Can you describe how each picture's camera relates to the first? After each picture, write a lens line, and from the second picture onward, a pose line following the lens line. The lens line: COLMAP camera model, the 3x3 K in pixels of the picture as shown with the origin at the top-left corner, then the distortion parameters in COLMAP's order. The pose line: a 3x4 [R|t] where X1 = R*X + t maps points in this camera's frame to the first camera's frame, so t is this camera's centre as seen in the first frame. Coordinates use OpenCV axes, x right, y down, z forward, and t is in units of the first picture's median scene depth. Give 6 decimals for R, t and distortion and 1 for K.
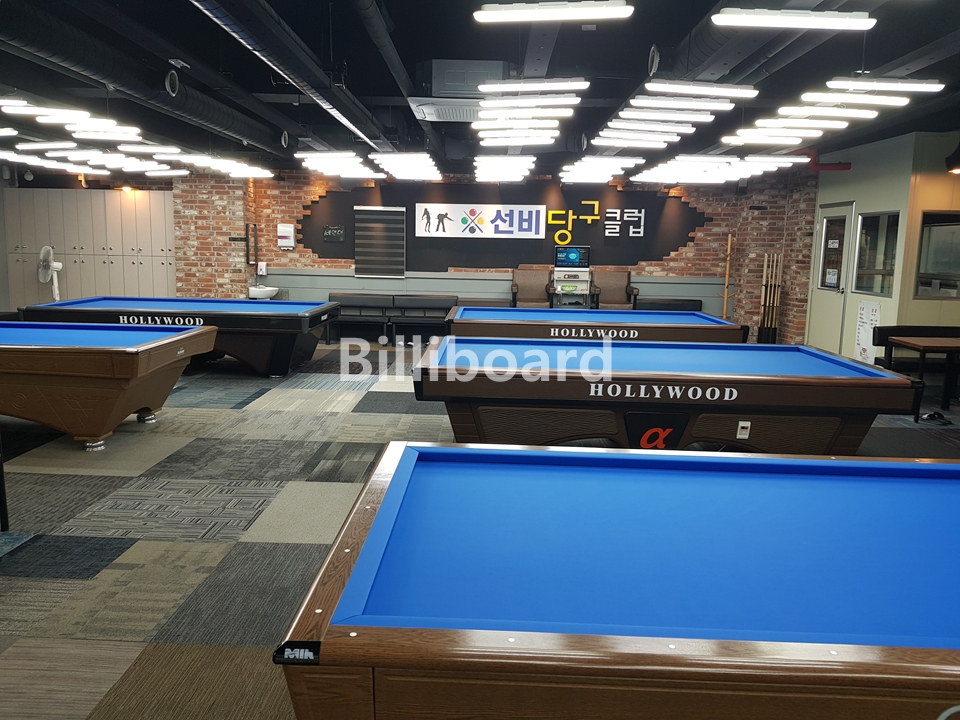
lens RADIAL K [[734.1, 0, 466.1], [0, 734.1, 355.5], [0, 0, 1]] dist [0.126812, -0.180540]
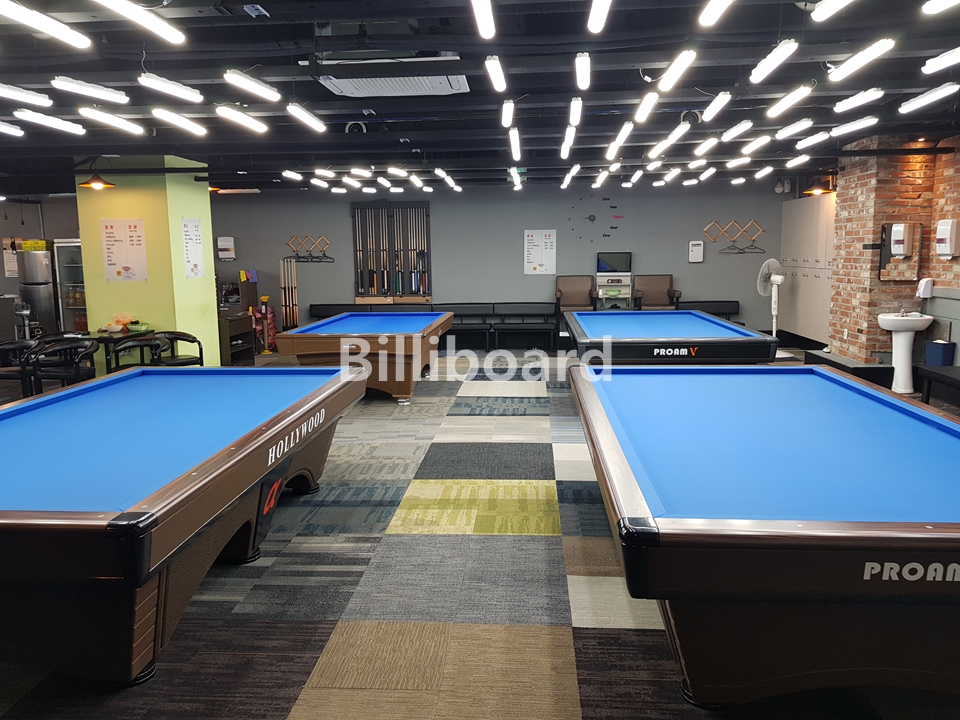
lens RADIAL K [[734.1, 0, 466.1], [0, 734.1, 355.5], [0, 0, 1]] dist [0.126812, -0.180540]
pose [[-0.060780, 0.119443, -0.990979, 0.440060], [-0.135074, 0.982698, 0.126730, -0.088781], [0.988970, 0.141558, -0.043595, 0.639334]]
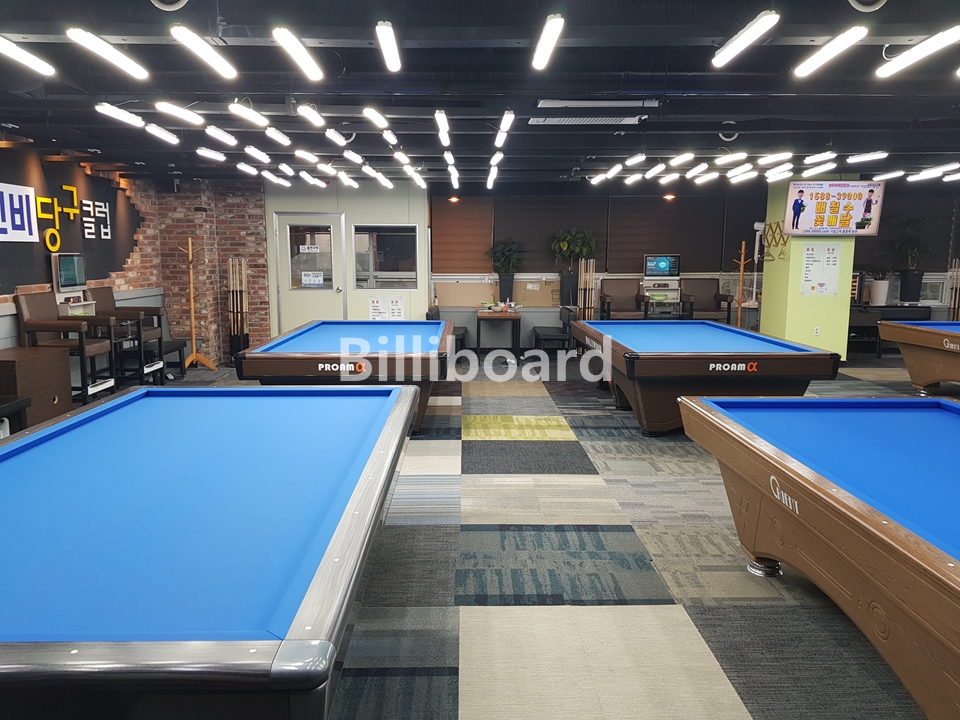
lens RADIAL K [[734.1, 0, 466.1], [0, 734.1, 355.5], [0, 0, 1]] dist [0.126812, -0.180540]
pose [[-0.034865, -0.157686, 0.986874, -0.539628], [0.147764, 0.975808, 0.161138, -0.115791], [-0.988408, 0.151443, -0.010721, 0.677536]]
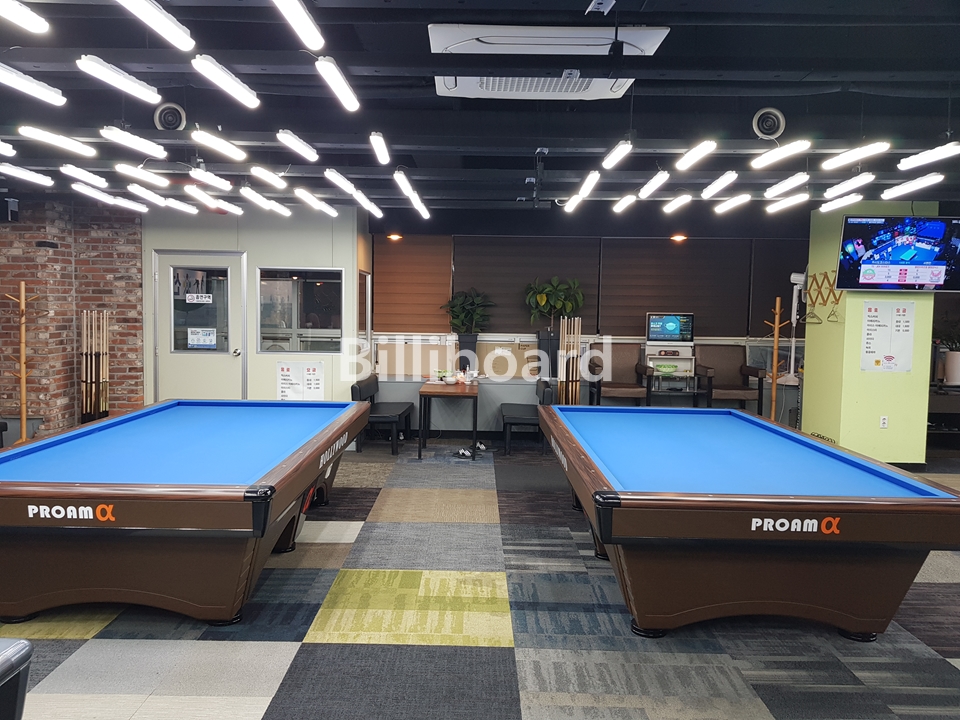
lens RADIAL K [[734.1, 0, 466.1], [0, 734.1, 355.5], [0, 0, 1]] dist [0.126812, -0.180540]
pose [[-0.015258, -0.087024, 0.996089, -0.301372], [0.134514, 0.986971, 0.088287, -0.100748], [-0.990794, 0.135336, -0.003354, 0.601717]]
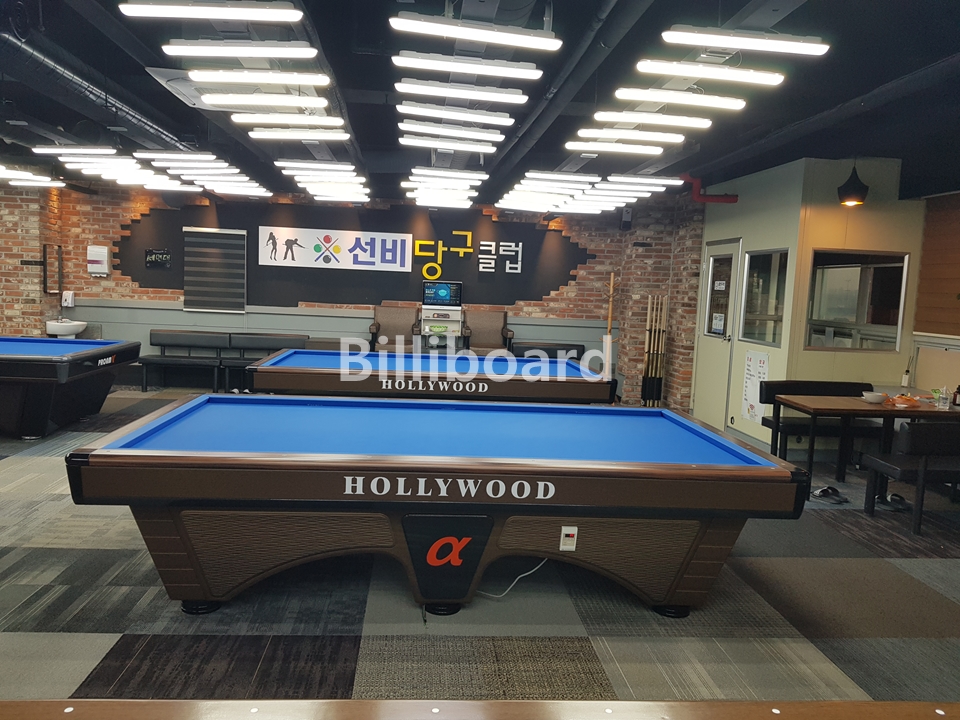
lens RADIAL K [[734.1, 0, 466.1], [0, 734.1, 355.5], [0, 0, 1]] dist [0.126812, -0.180540]
pose [[0.994991, 0.013124, 0.099095, 0.087011], [-0.008225, 0.998731, -0.049682, -0.016259], [-0.099621, 0.048618, 0.993837, 0.129230]]
